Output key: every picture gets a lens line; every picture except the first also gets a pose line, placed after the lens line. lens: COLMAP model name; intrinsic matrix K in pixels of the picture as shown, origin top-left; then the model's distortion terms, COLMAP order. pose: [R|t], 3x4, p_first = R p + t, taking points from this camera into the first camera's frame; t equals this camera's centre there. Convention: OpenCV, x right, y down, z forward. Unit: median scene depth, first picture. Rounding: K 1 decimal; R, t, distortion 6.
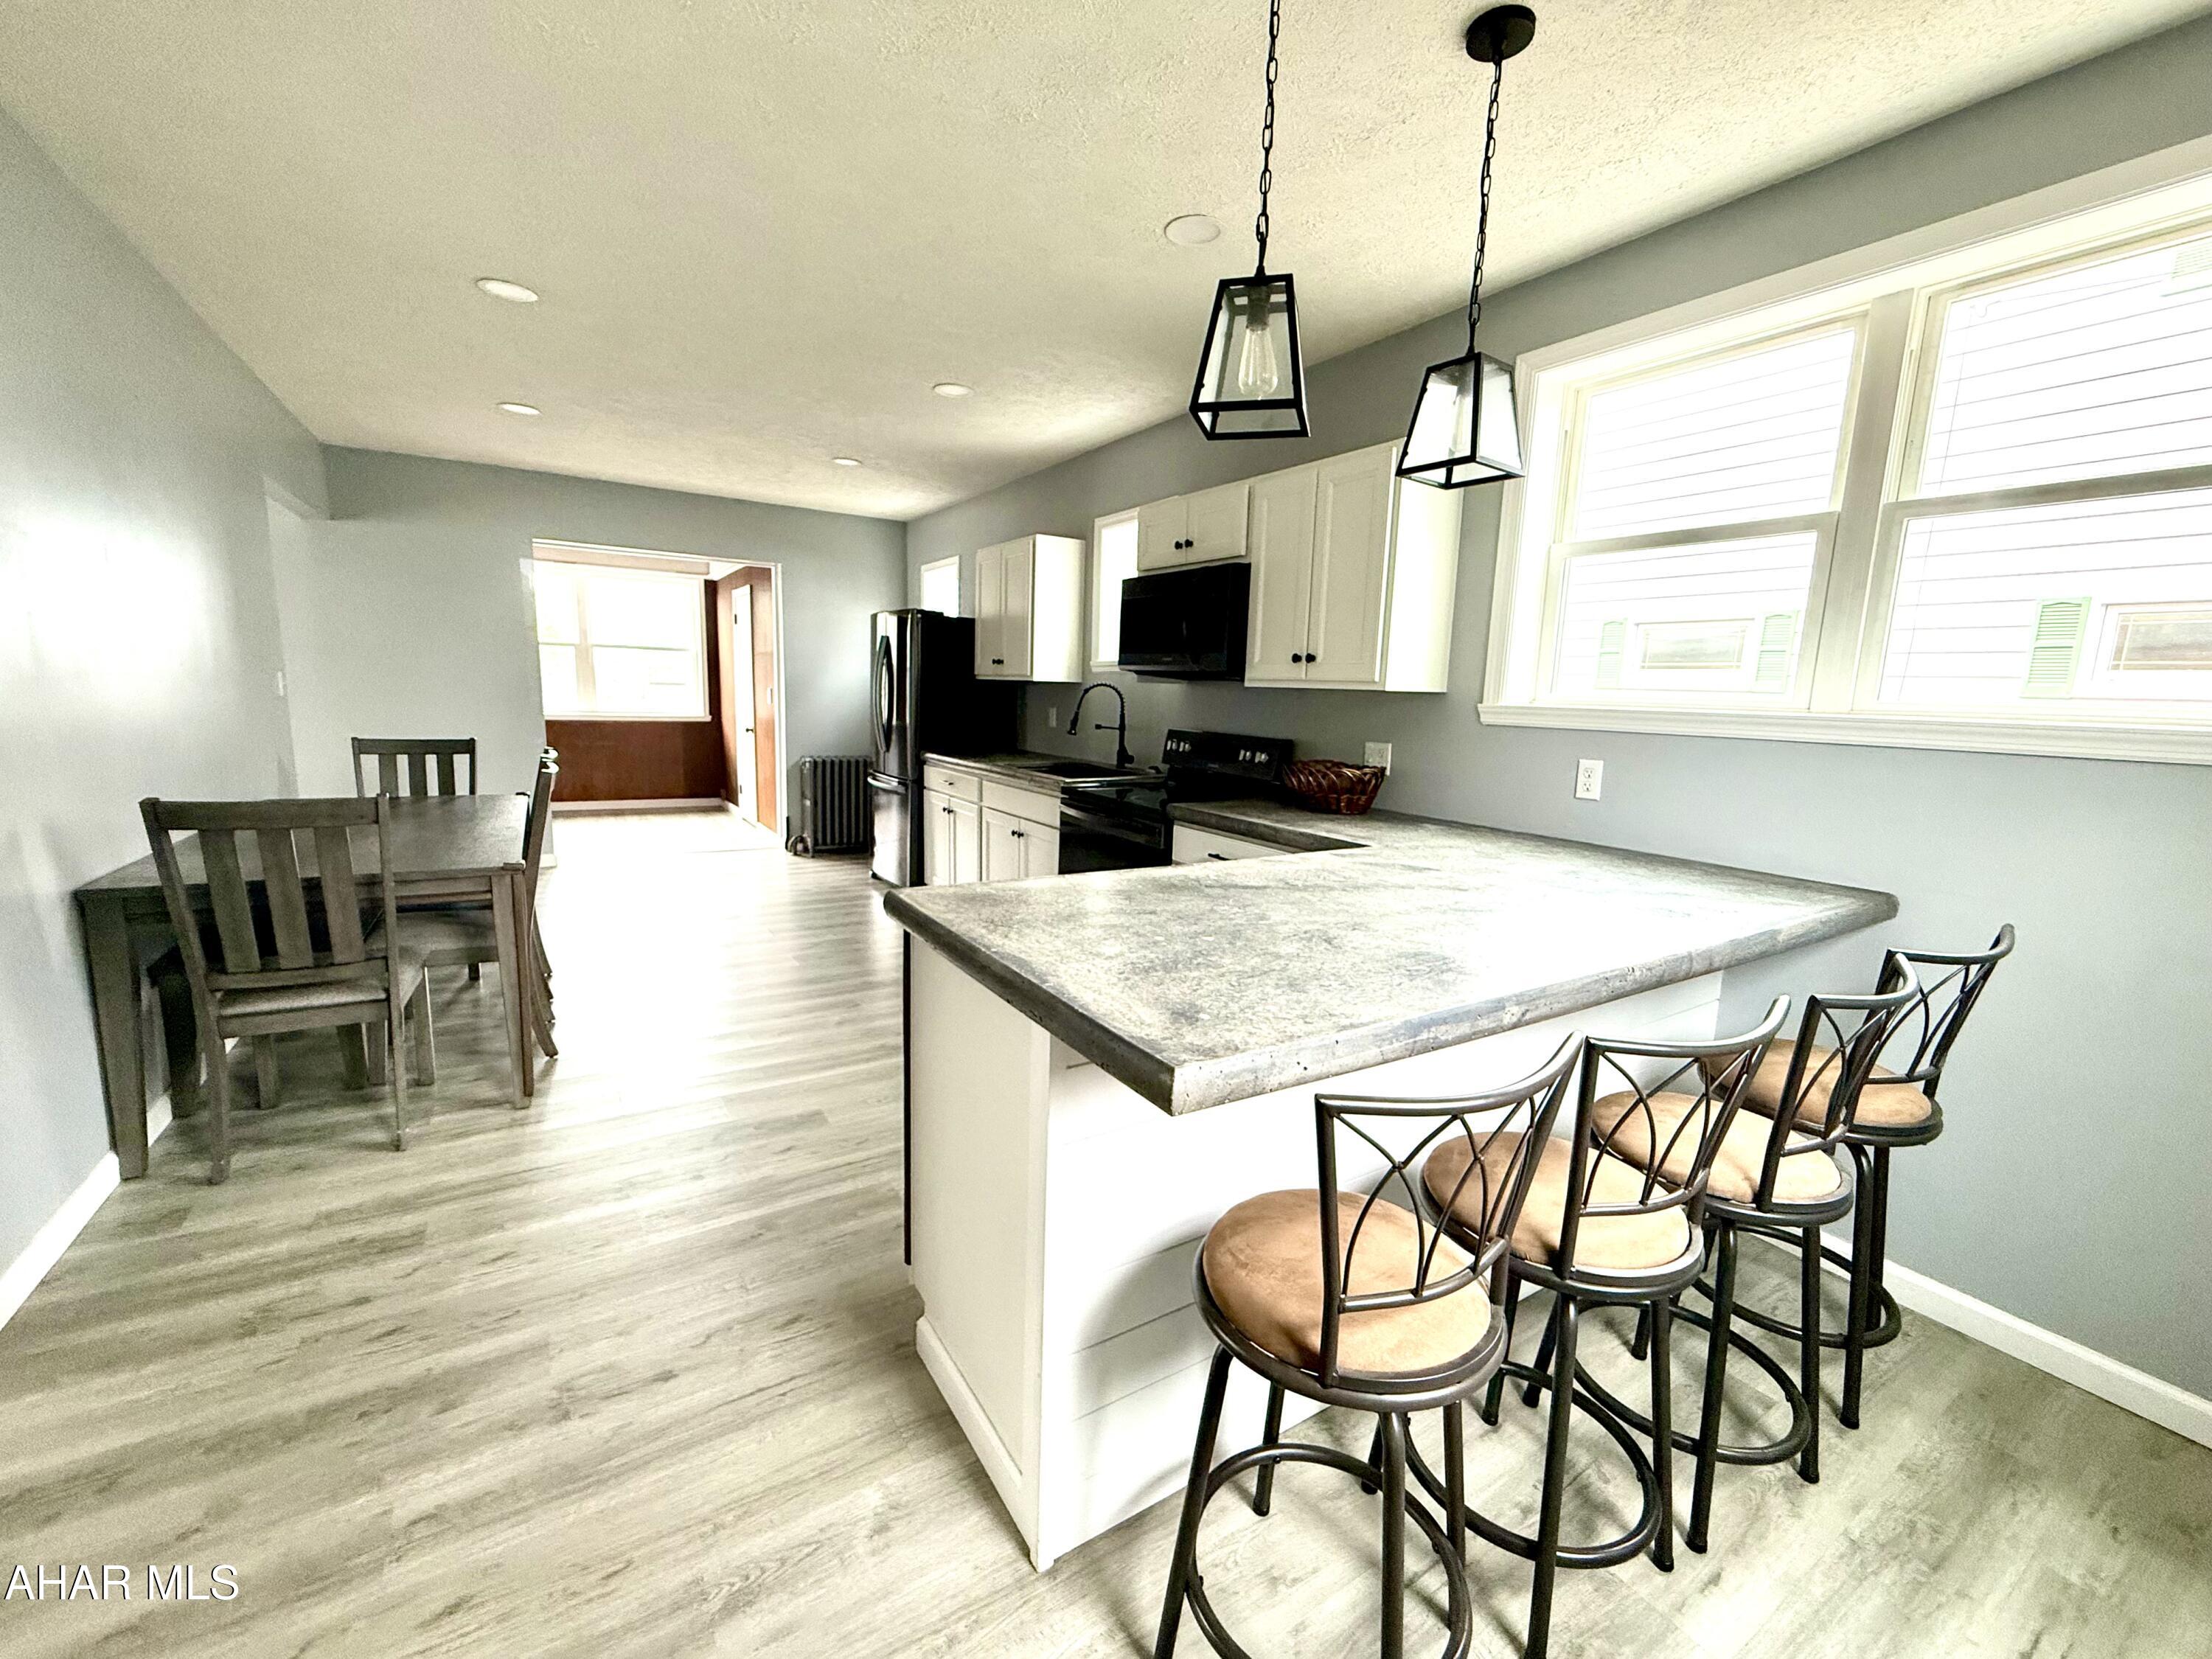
lens RADIAL K [[887.8, 0, 1097.4], [0, 887.8, 835.3], [0, 0, 1]] dist [-0.001338, -0.000176]
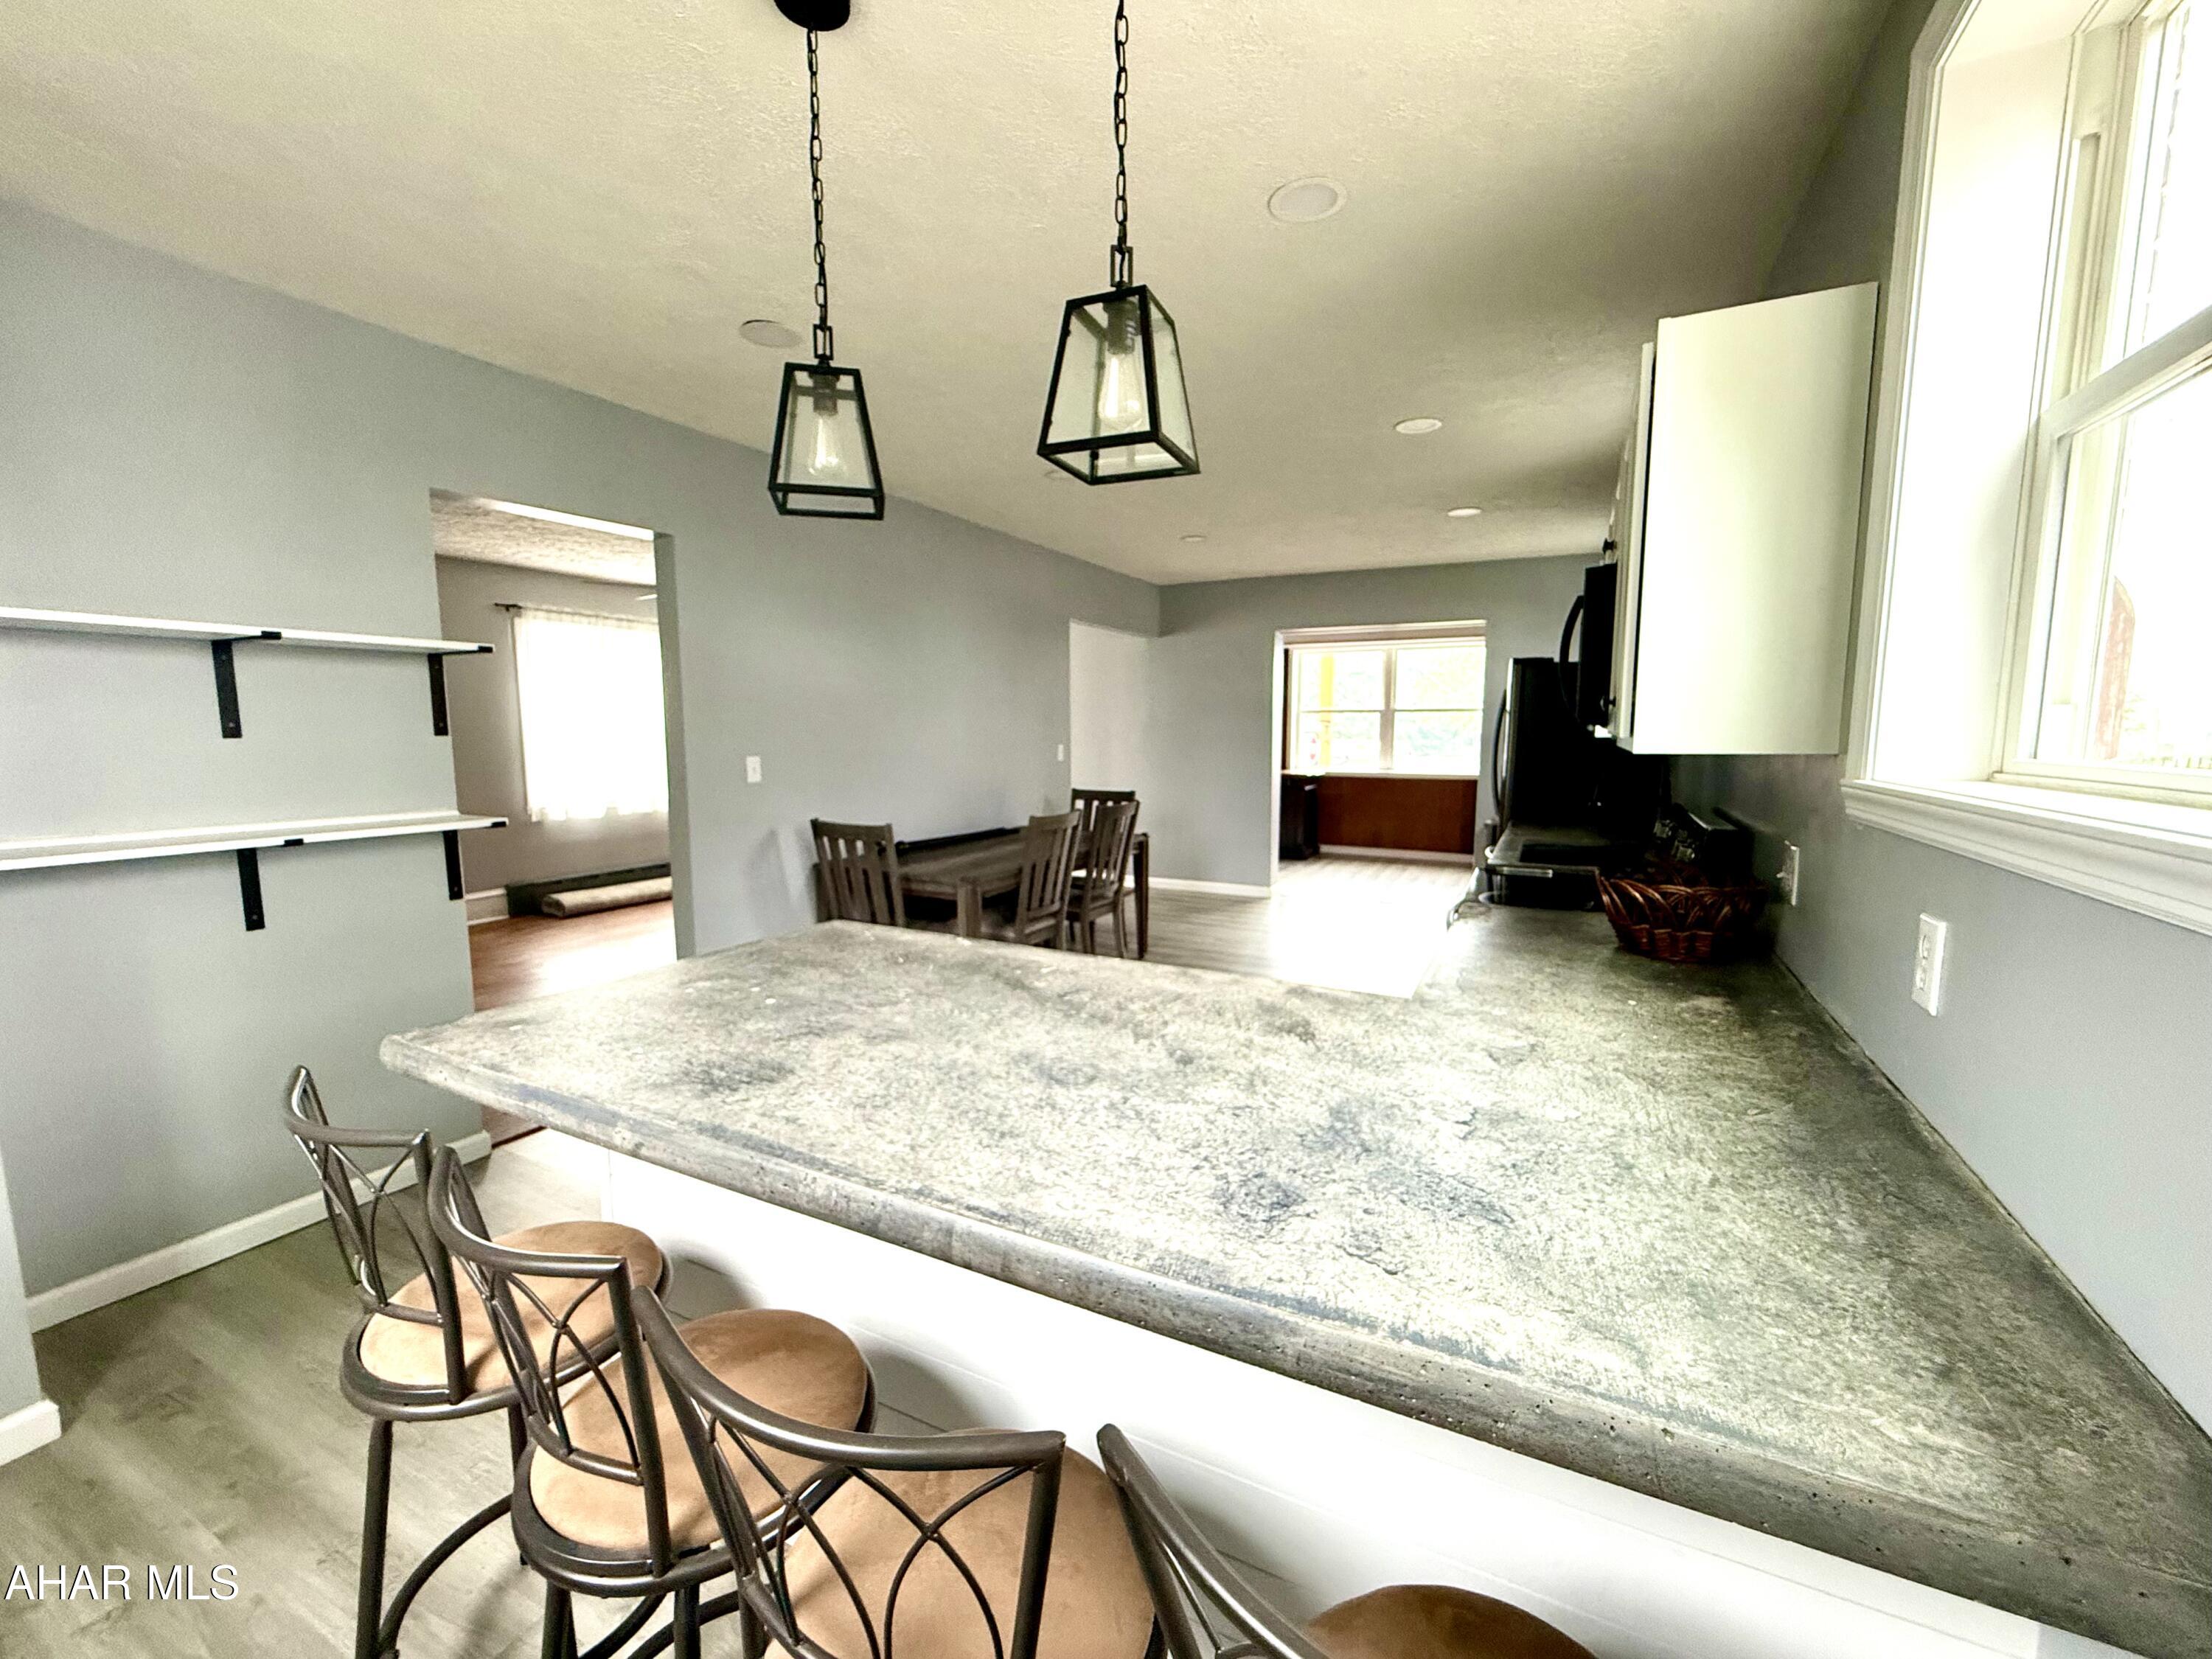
lens RADIAL K [[887.2, 0, 1127.0], [0, 887.2, 833.5], [0, 0, 1]] dist [-0.003453, -0.000386]
pose [[0.524252, 0.066381, -0.848972, 0.592276], [-0.118591, 0.992933, 0.004406, -0.065448], [0.843265, 0.098371, 0.528419, 0.377683]]
